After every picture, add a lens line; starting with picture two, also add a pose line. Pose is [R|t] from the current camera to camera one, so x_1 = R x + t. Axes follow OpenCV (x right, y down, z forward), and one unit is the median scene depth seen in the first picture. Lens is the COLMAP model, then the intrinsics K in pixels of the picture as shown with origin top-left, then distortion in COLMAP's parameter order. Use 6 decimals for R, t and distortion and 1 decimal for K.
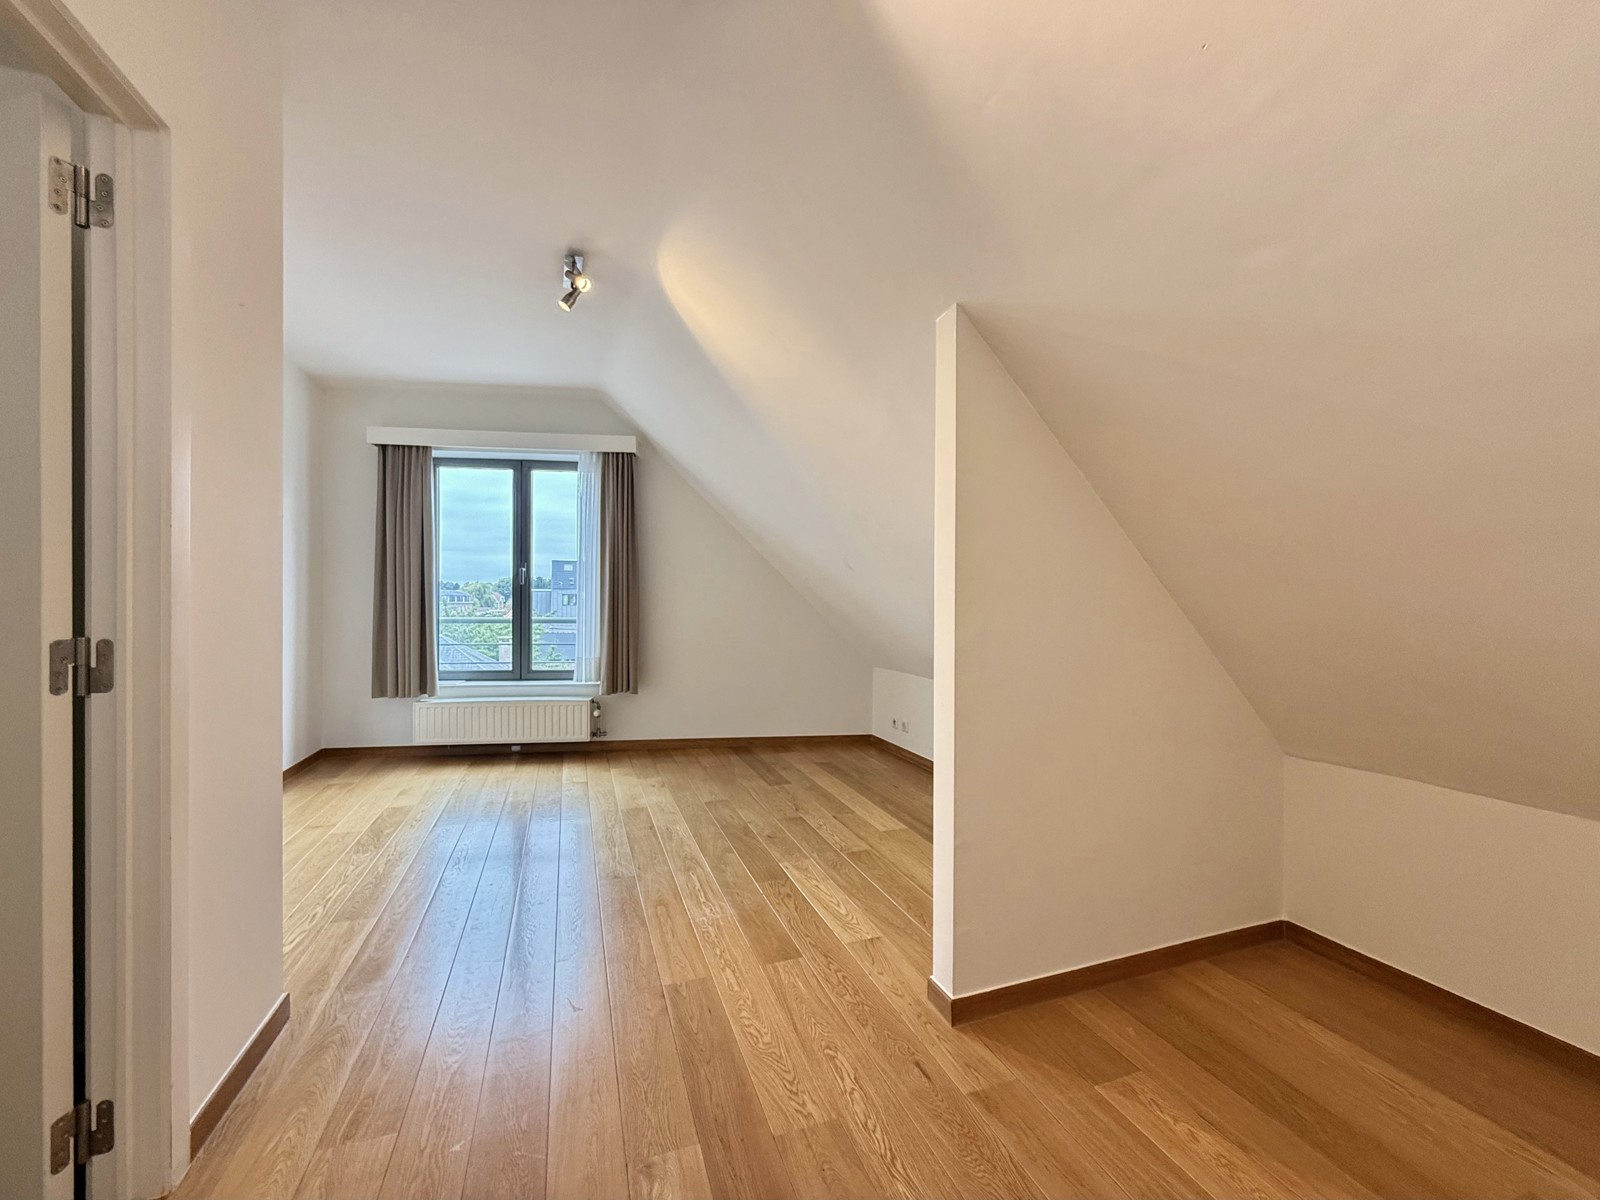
lens RADIAL K [[643.8, 0, 823.1], [0, 643.8, 606.1], [0, 0, 1]] dist [0.001787, 0.000368]
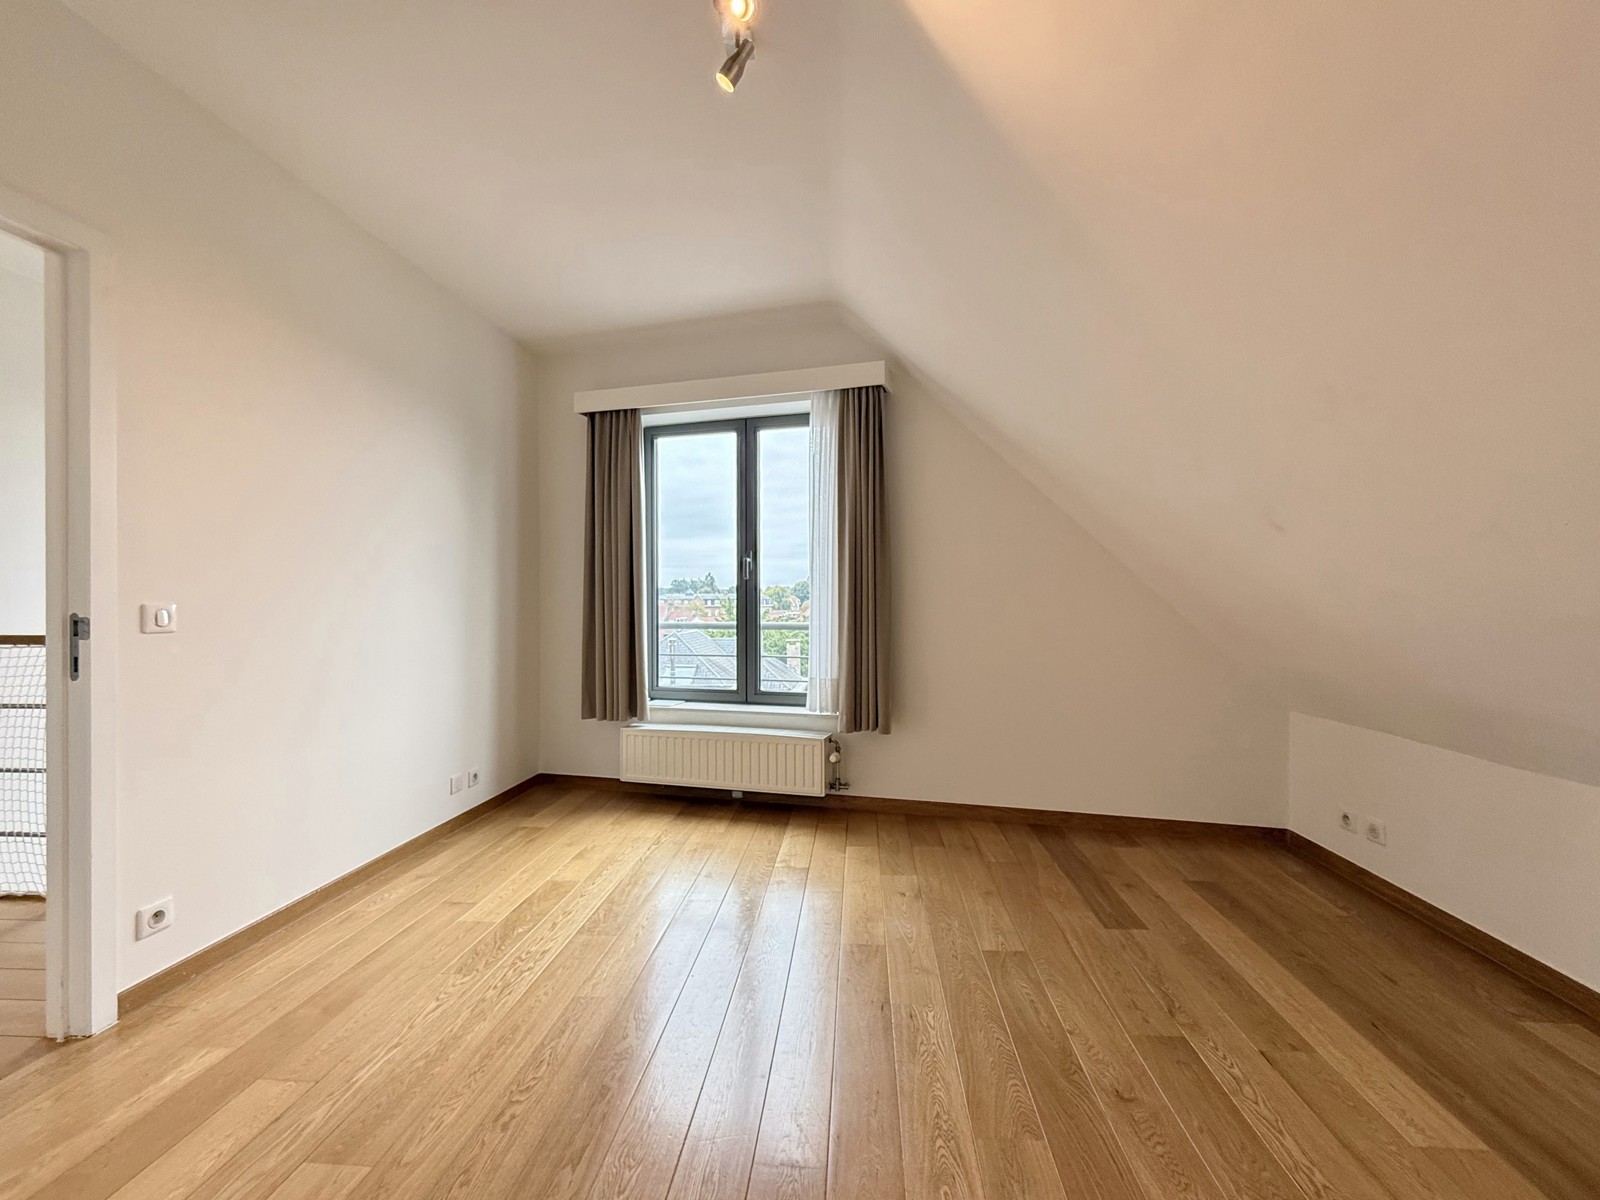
lens RADIAL K [[643.8, 0, 823.1], [0, 643.8, 606.1], [0, 0, 1]] dist [0.001787, 0.000368]
pose [[0.899907, -0.006582, -0.436033, -0.054148], [0.005023, 0.999976, -0.004730, 0.002839], [0.436054, 0.002066, 0.899918, 0.370758]]
